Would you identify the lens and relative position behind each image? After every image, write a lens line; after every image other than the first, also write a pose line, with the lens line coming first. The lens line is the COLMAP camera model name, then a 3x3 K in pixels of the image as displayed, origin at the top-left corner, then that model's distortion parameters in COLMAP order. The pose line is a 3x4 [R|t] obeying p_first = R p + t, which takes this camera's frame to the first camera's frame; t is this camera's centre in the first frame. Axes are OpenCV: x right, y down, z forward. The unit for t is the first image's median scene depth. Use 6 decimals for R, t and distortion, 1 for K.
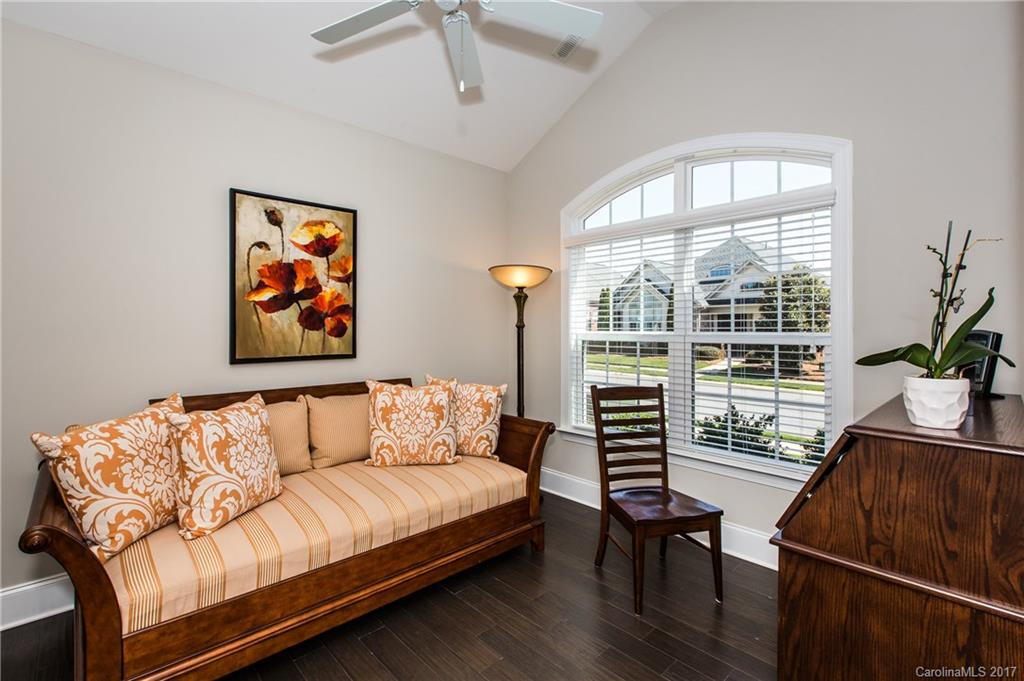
lens RADIAL K [[453.9, 0, 510.1], [0, 453.9, 334.9], [0, 0, 1]] dist [0.000010, -0.000246]
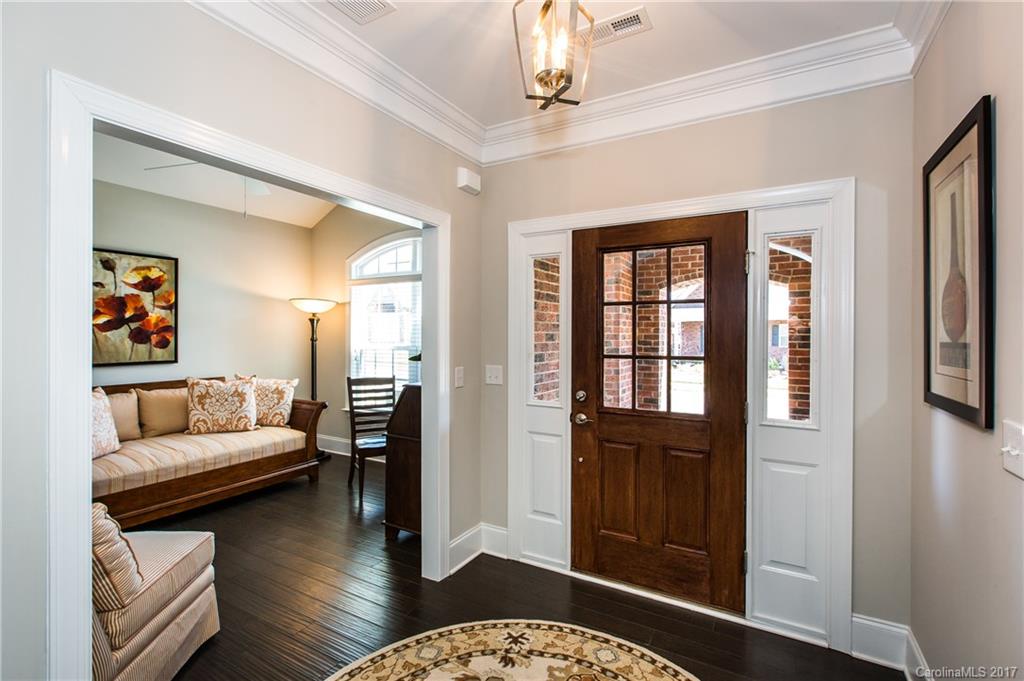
lens RADIAL K [[443.0, 0, 512.0], [0, 443.0, 340.5], [0, 0, 1]] dist [0.019394, -0.000406]
pose [[0.951037, 0.001441, 0.309075, 0.238539], [-0.002259, 0.999995, 0.002289, -0.026749], [-0.309070, -0.002875, 0.951035, -0.703075]]
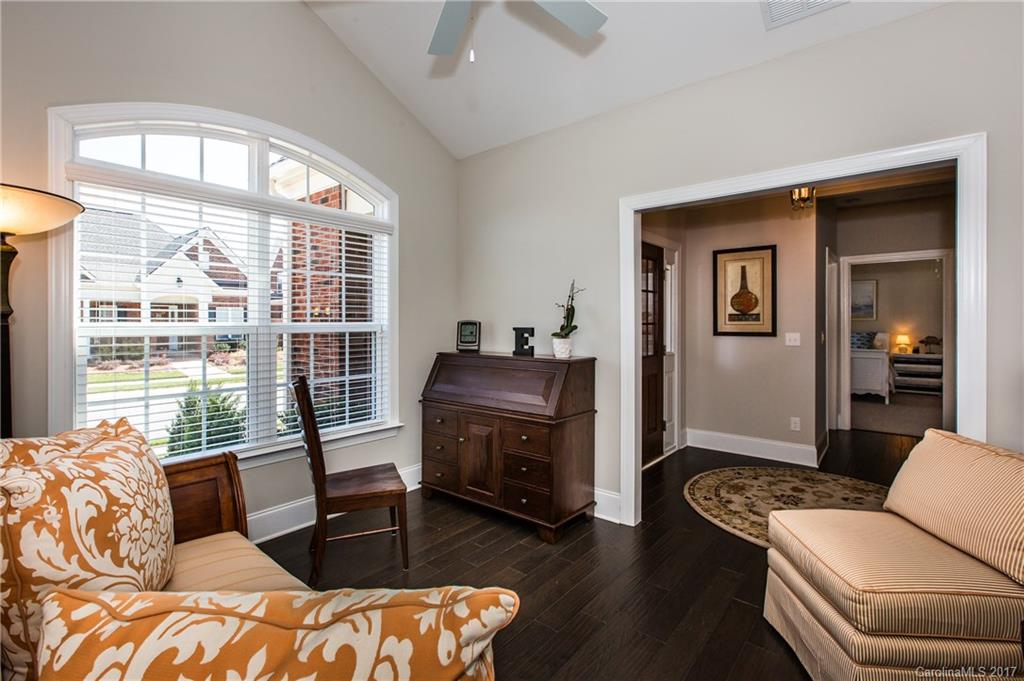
lens RADIAL K [[453.9, 0, 510.1], [0, 453.9, 334.9], [0, 0, 1]] dist [0.000010, -0.000246]
pose [[-0.100932, -0.030676, 0.994420, -0.666143], [0.009943, 0.999444, 0.031840, -0.006292], [-0.994844, 0.013102, -0.100571, 0.649722]]
